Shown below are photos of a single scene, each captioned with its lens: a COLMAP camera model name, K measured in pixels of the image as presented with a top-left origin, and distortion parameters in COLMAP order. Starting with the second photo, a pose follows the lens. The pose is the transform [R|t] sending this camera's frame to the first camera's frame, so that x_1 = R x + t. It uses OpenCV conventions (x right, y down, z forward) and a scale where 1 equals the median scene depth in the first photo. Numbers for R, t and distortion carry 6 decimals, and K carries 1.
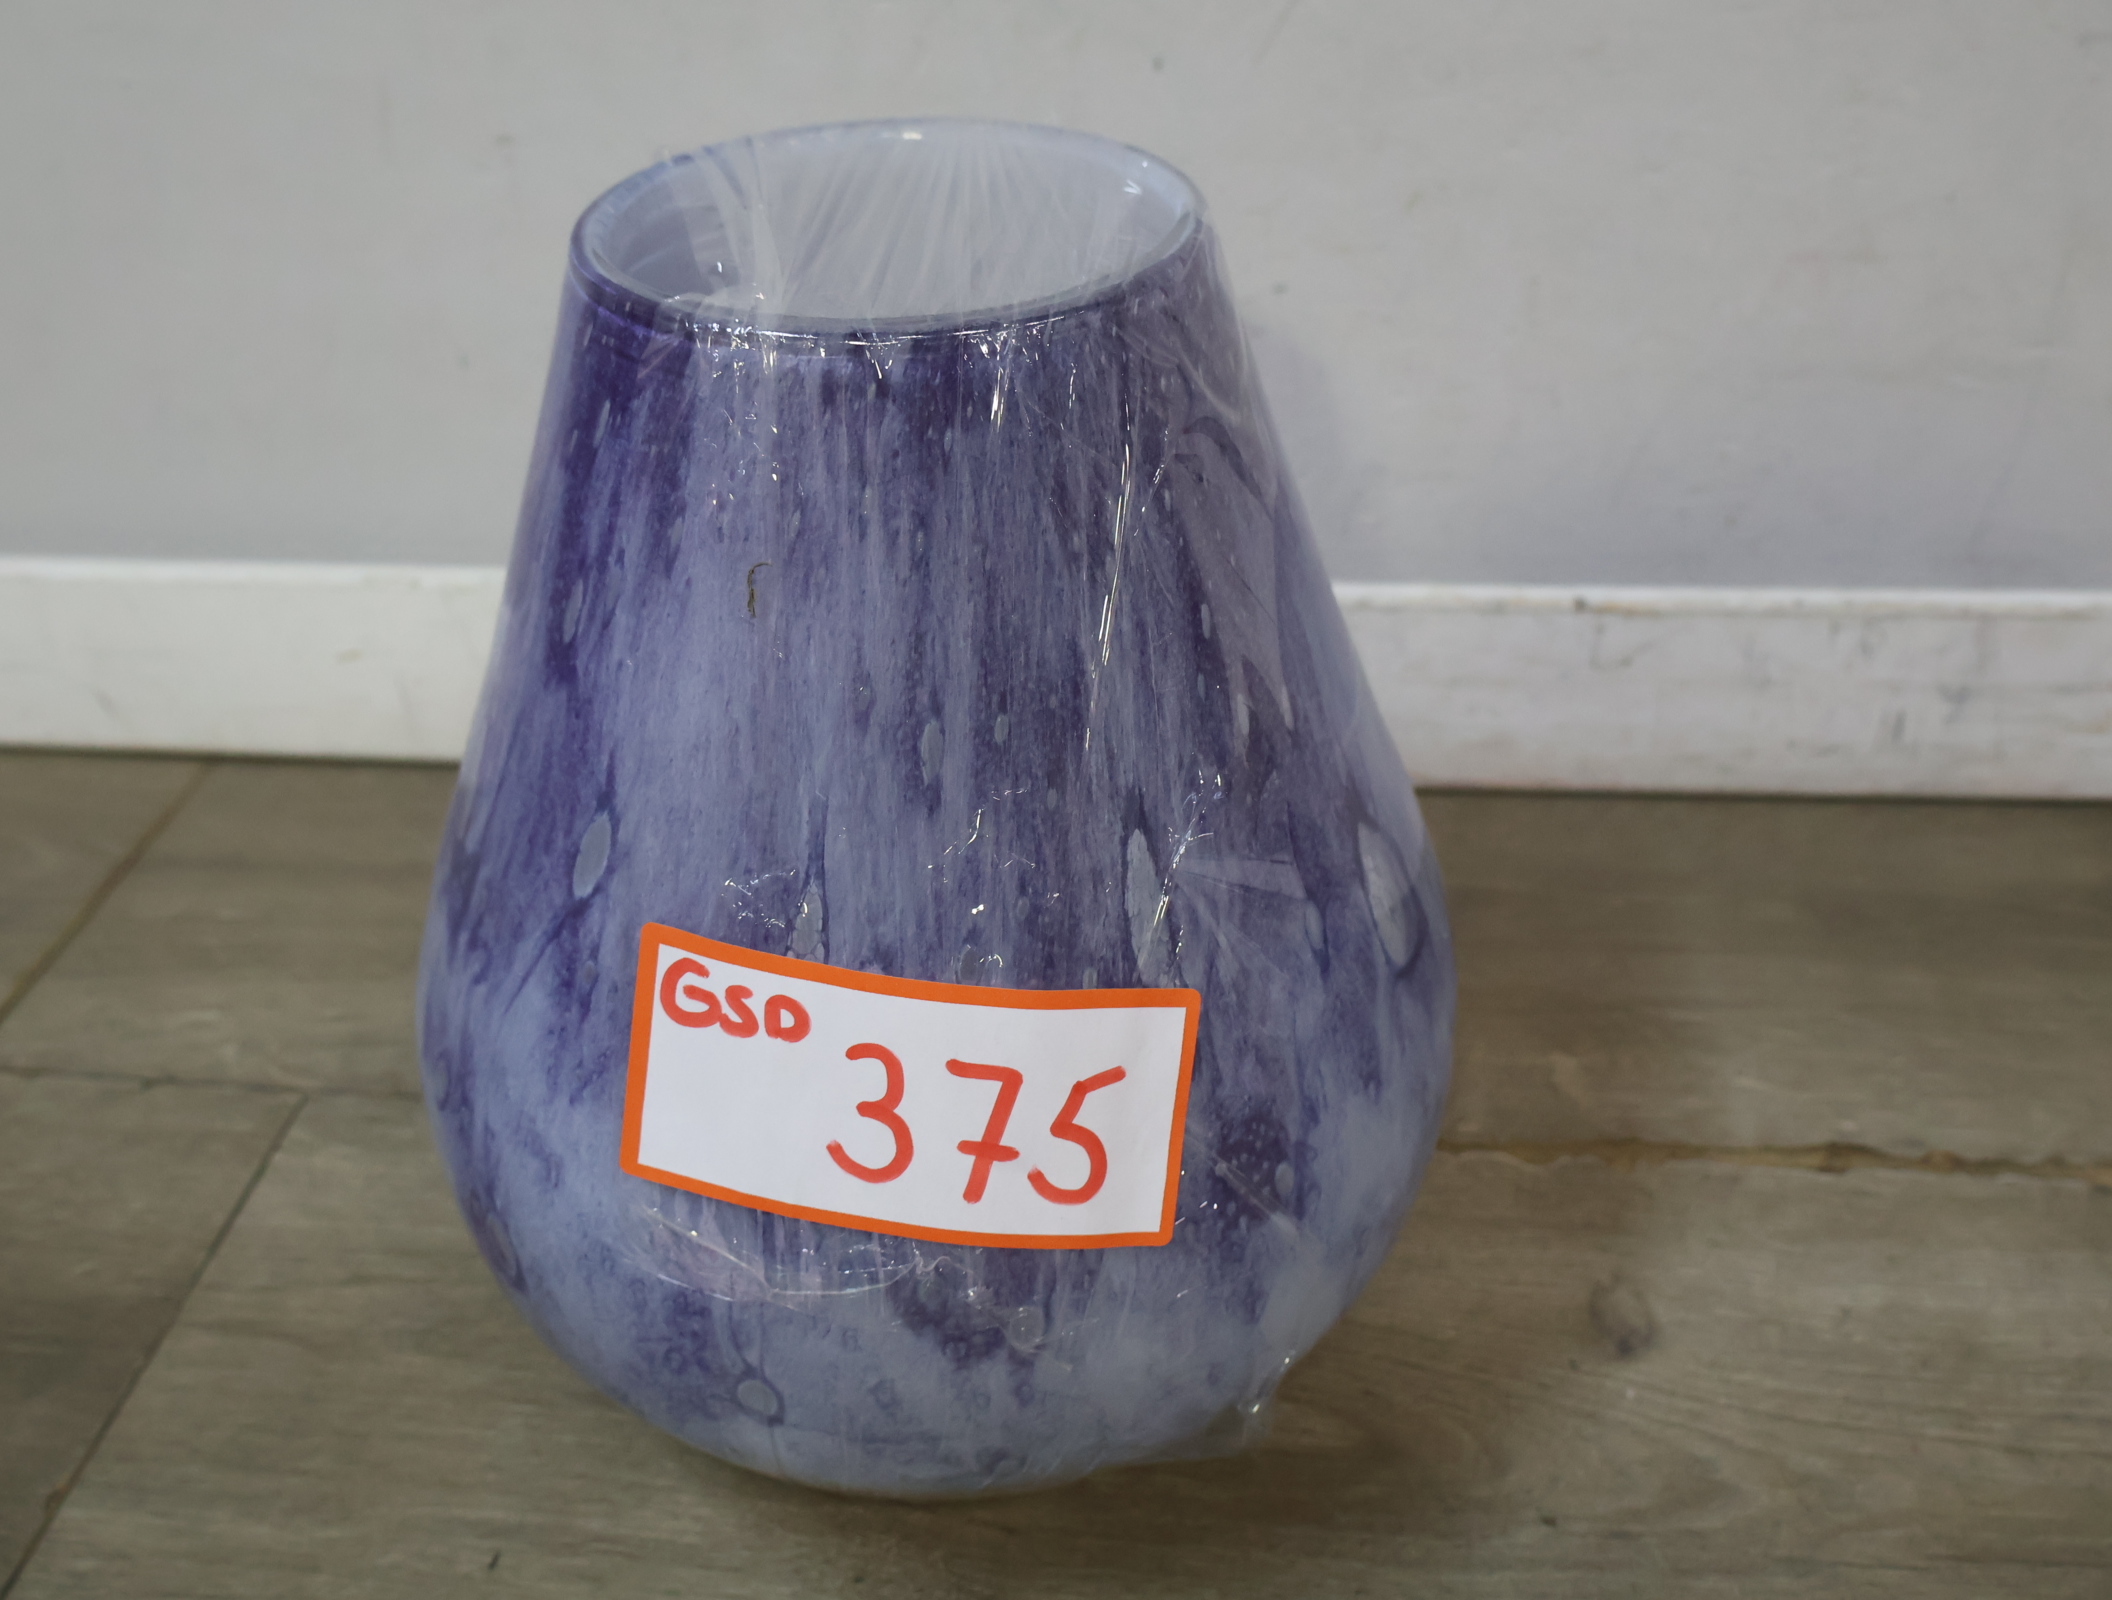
lens RADIAL K [[2141.2, 0, 1056.0], [0, 2141.2, 800.0], [0, 0, 1]] dist [0.028818, -0.009582]
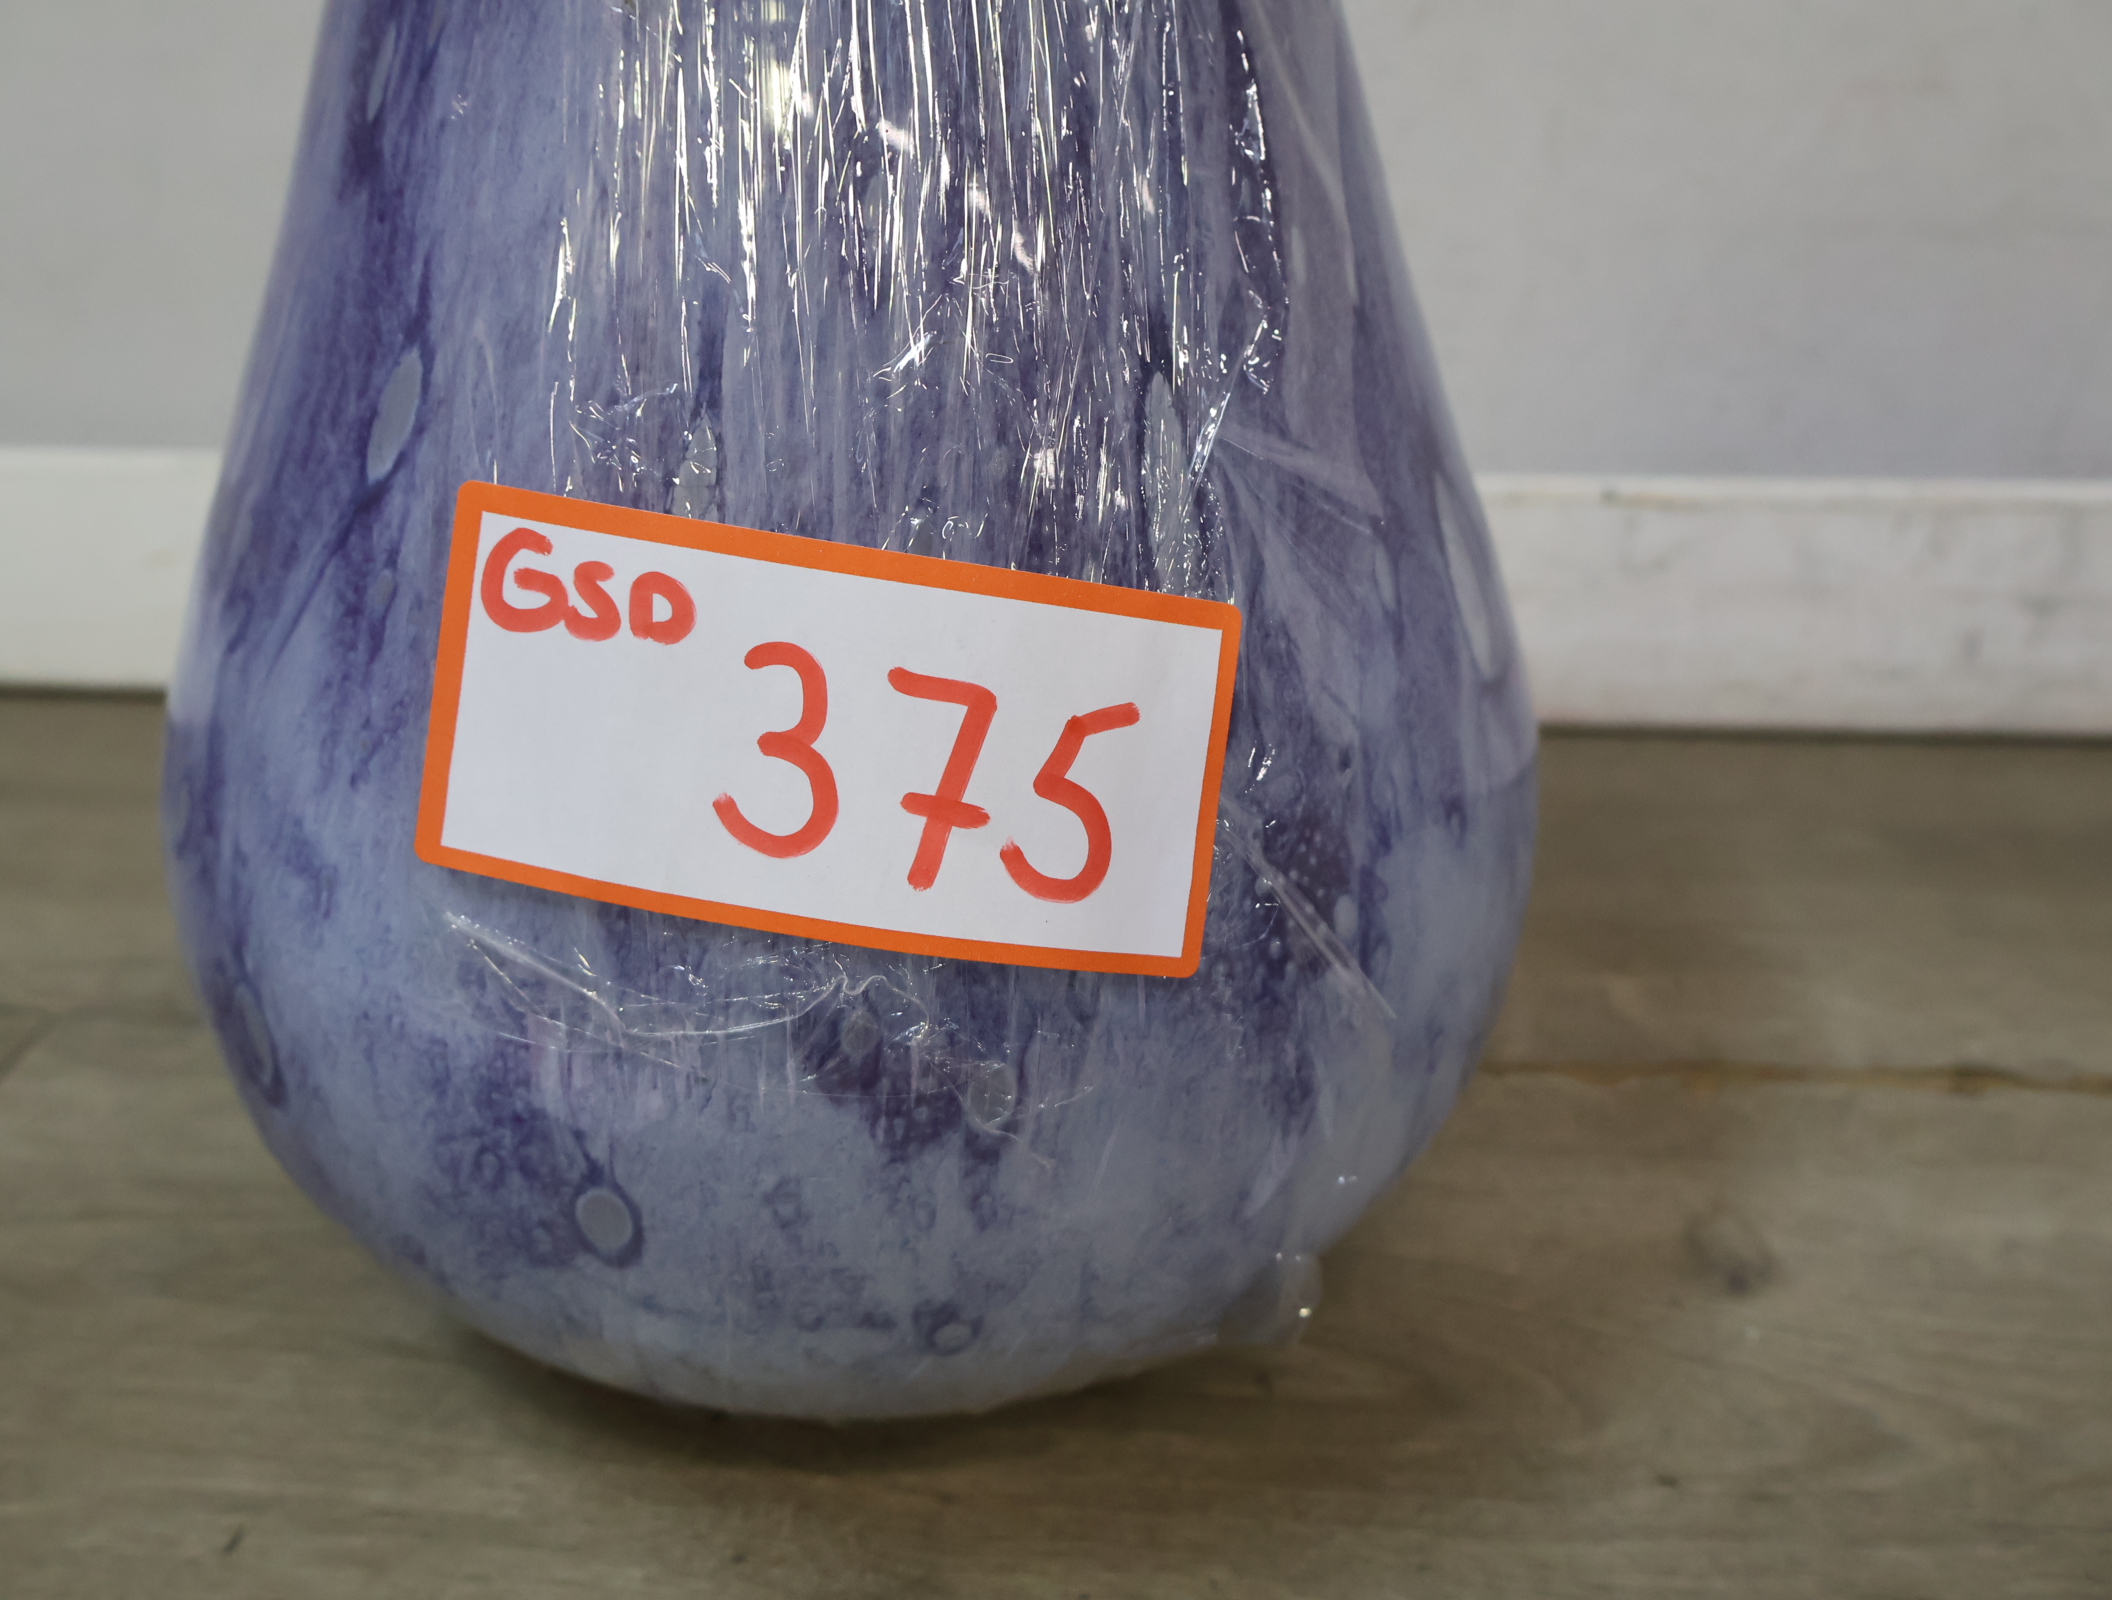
lens RADIAL K [[2141.2, 0, 1056.0], [0, 2141.2, 800.0], [0, 0, 1]] dist [0.028818, -0.009582]
pose [[0.998817, 0.016244, 0.045836, -0.025637], [-0.010698, 0.992867, -0.118746, 0.225431], [-0.047438, 0.118116, 0.991866, 0.280856]]
